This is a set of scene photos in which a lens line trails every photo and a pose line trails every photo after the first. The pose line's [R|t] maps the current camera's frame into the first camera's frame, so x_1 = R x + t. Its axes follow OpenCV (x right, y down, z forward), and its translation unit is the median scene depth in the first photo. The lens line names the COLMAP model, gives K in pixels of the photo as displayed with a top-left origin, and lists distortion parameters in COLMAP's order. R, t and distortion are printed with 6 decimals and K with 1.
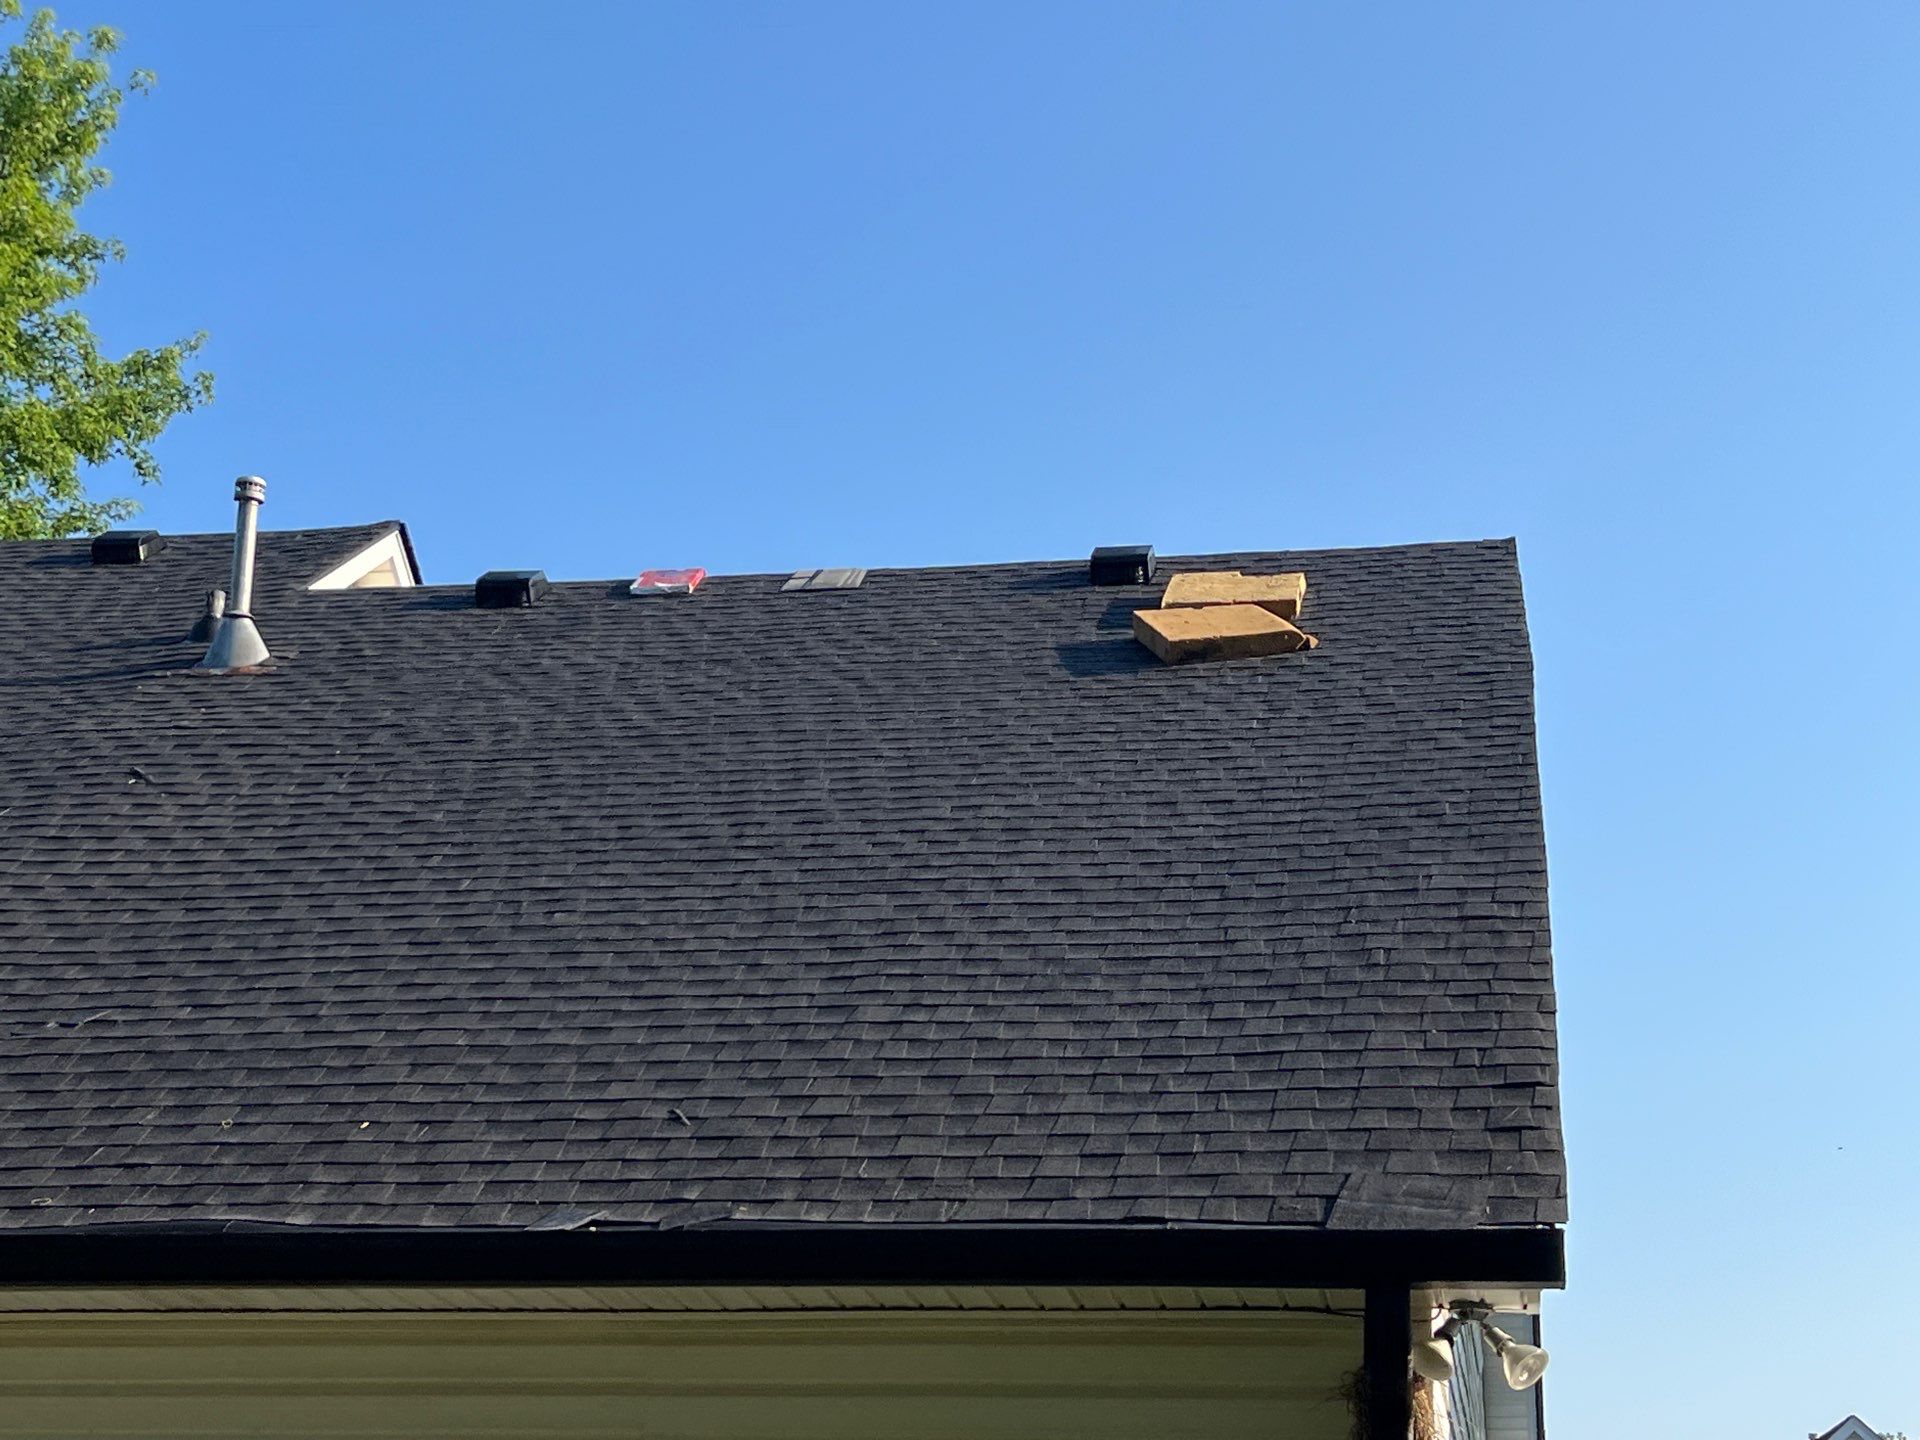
lens RADIAL K [[1436.2, 0, 864.4], [0, 1436.2, 738.6], [0, 0, 1]] dist [0.052588, -0.026507]
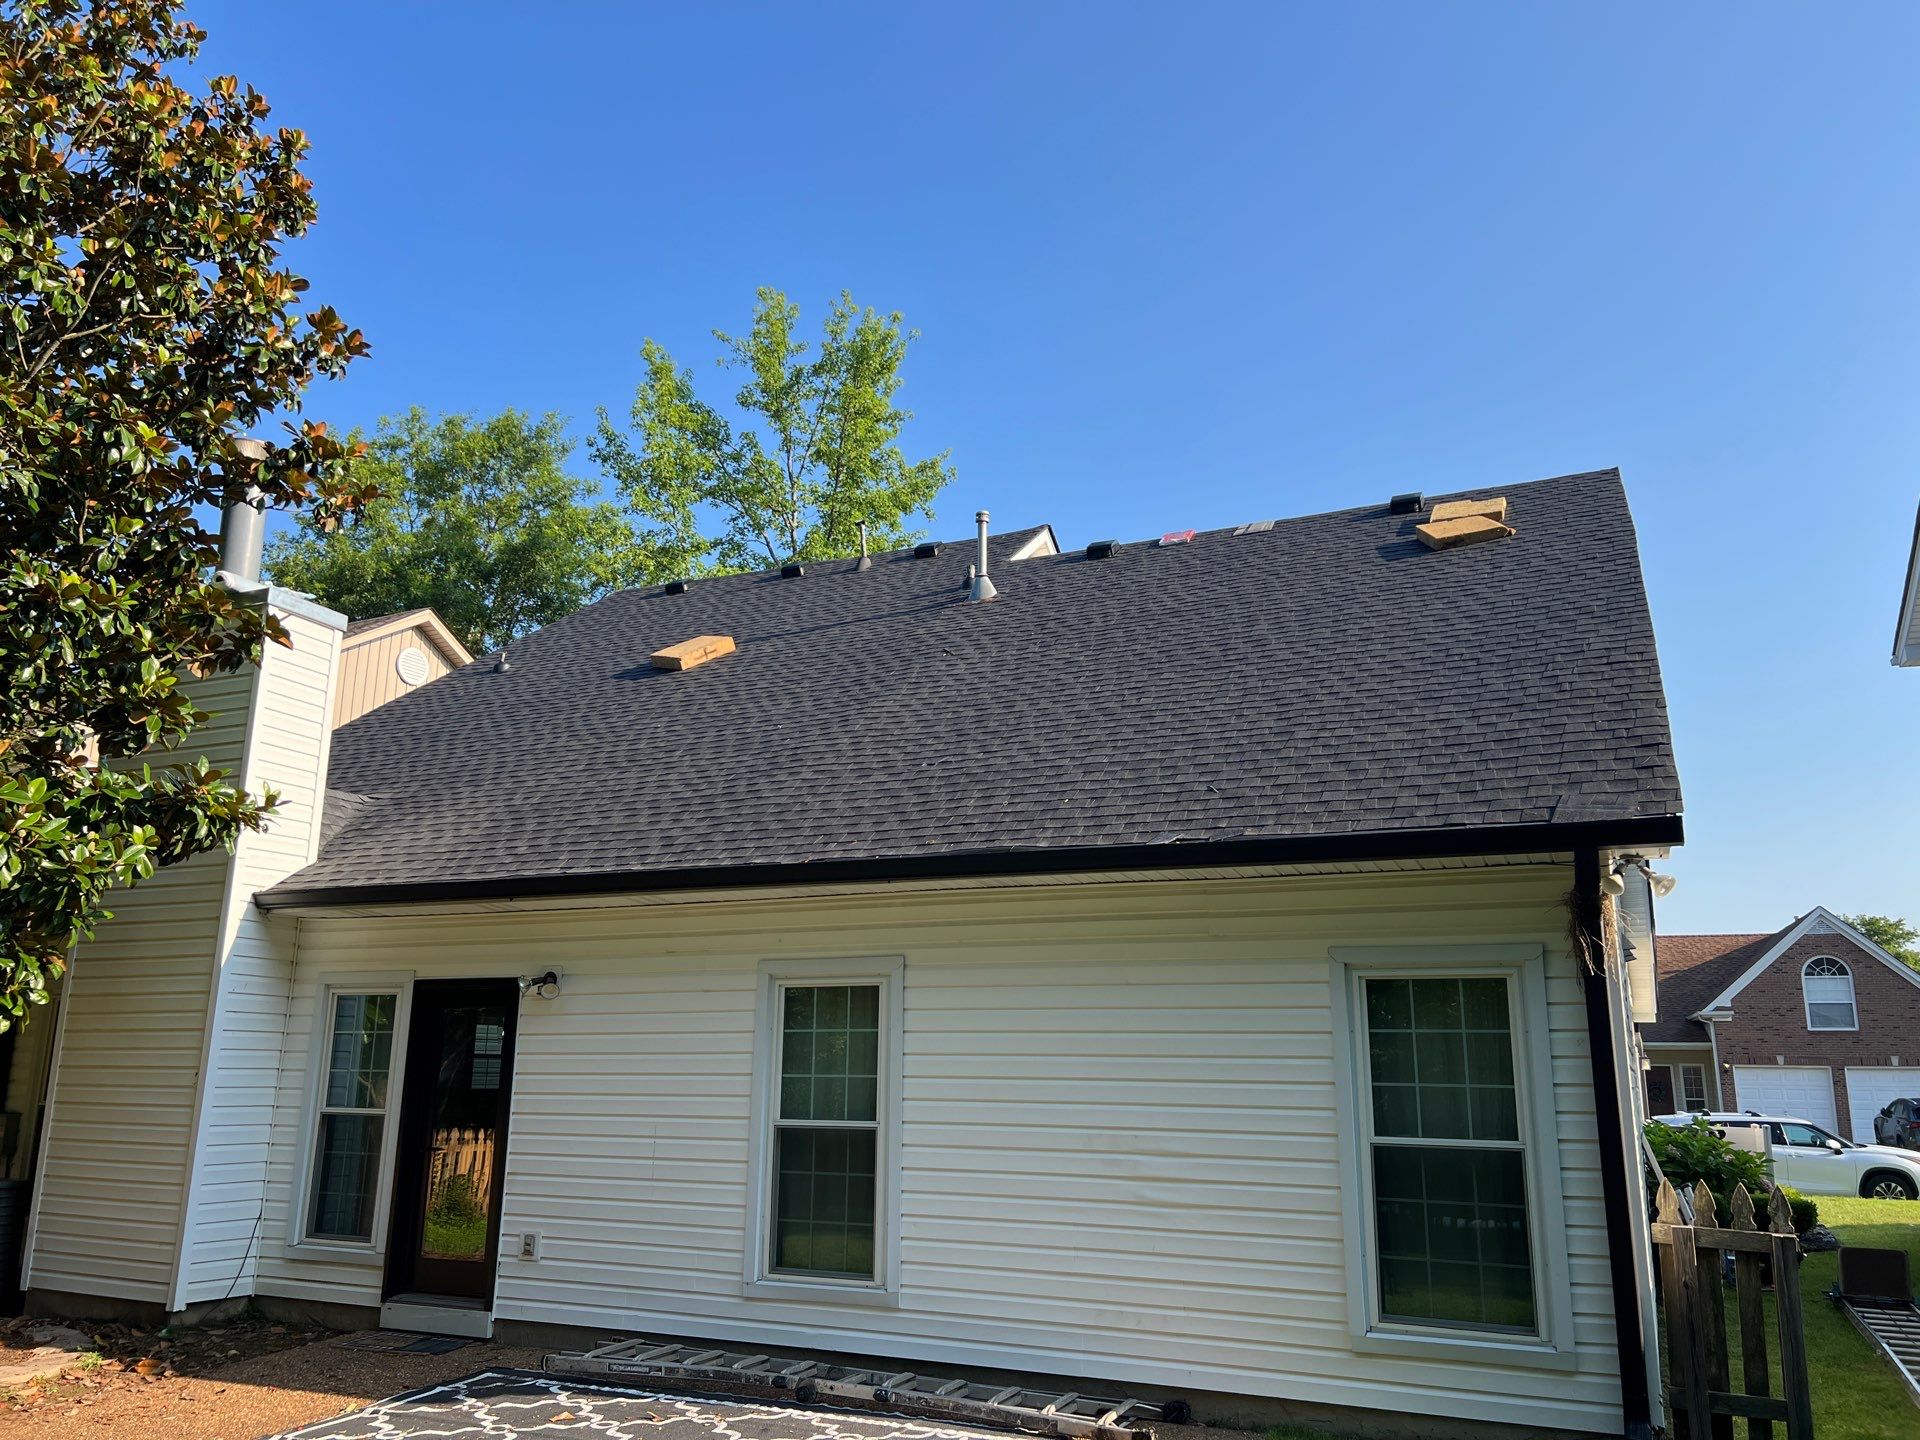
lens RADIAL K [[1436.2, 0, 956.1], [0, 1436.2, 729.1], [0, 0, 1]] dist [0.052588, -0.026507]
pose [[0.942242, -0.075225, -0.326376, 0.211390], [0.140454, 0.973376, 0.181141, -0.253906], [0.304060, -0.216519, 0.927721, -1.035828]]
